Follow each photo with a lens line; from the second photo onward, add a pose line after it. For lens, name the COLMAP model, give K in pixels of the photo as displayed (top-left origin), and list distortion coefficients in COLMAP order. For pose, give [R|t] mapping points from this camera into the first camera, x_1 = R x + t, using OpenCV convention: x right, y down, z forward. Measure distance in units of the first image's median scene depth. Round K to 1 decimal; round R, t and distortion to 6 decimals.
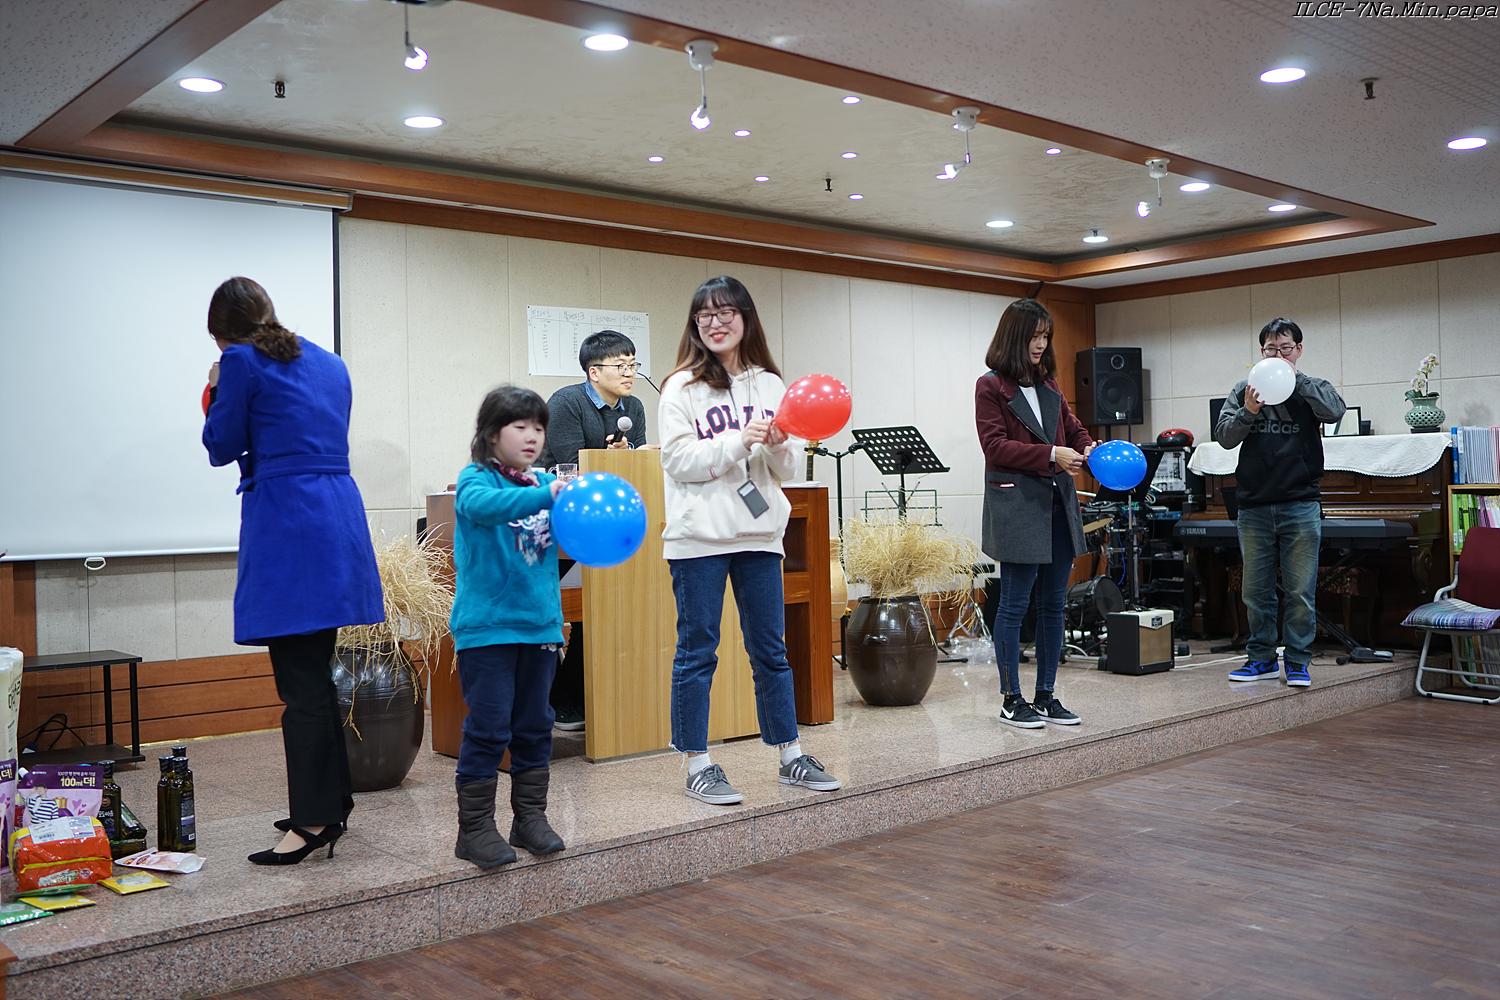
lens RADIAL K [[1462.4, 0, 750.0], [0, 1462.4, 500.0], [0, 0, 1]] dist [-0.110370, 0.180540]
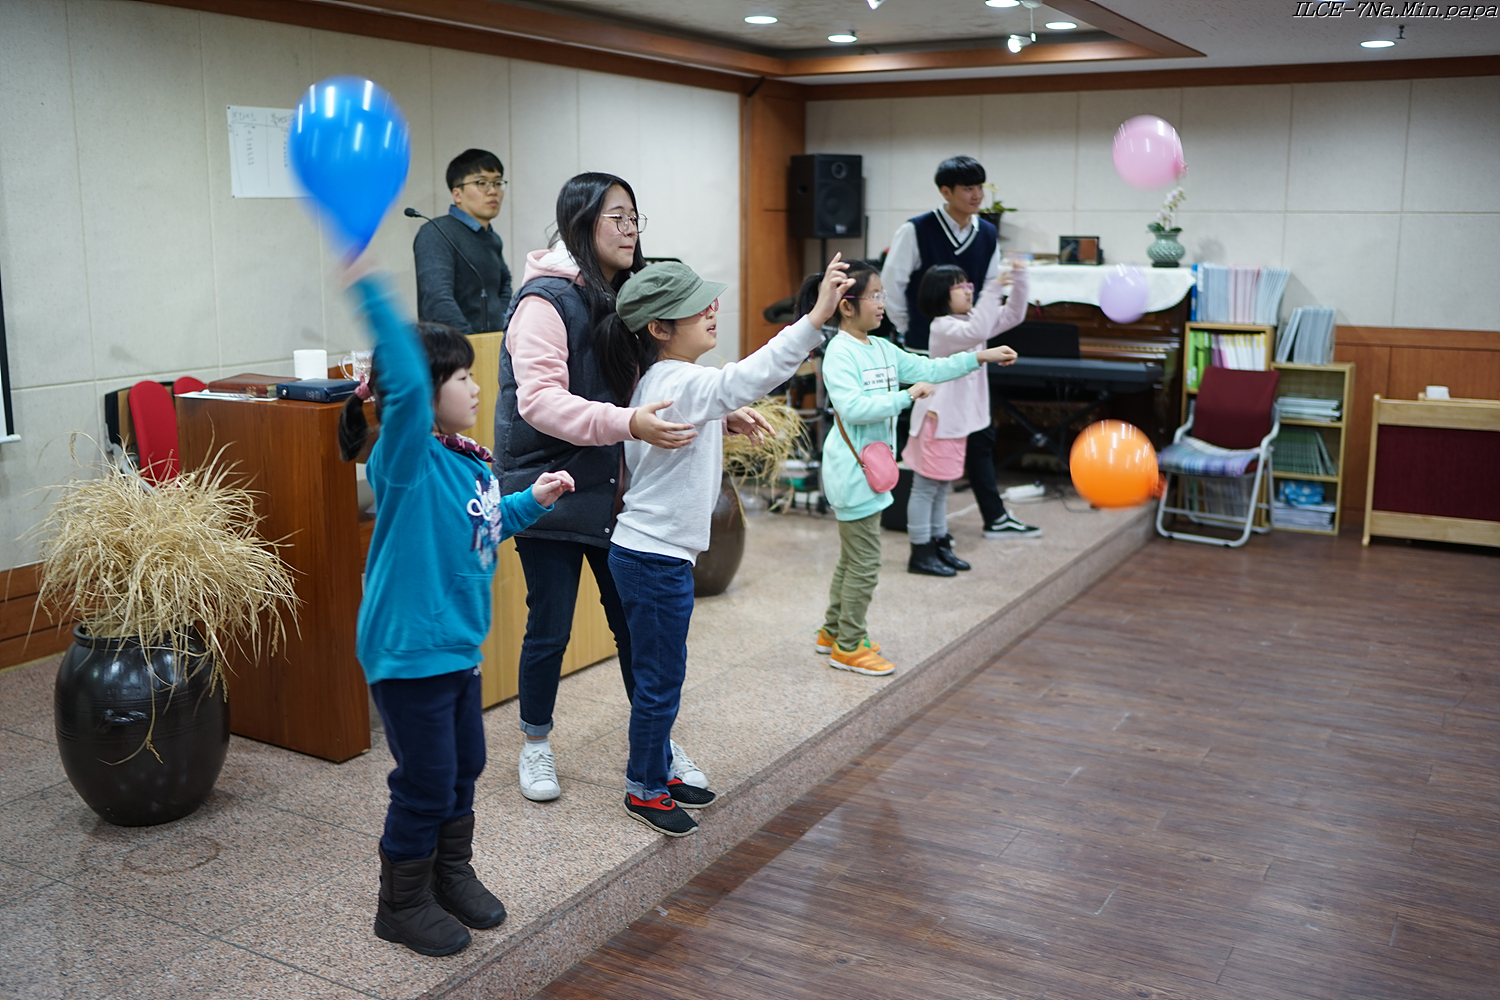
lens RADIAL K [[1462.4, 0, 750.0], [0, 1462.4, 500.0], [0, 0, 1]] dist [-0.110370, 0.180540]
pose [[0.944948, -0.039227, 0.324861, -0.131634], [-0.020029, 0.983993, 0.177077, -0.061477], [-0.326608, -0.173835, 0.929037, 0.146120]]
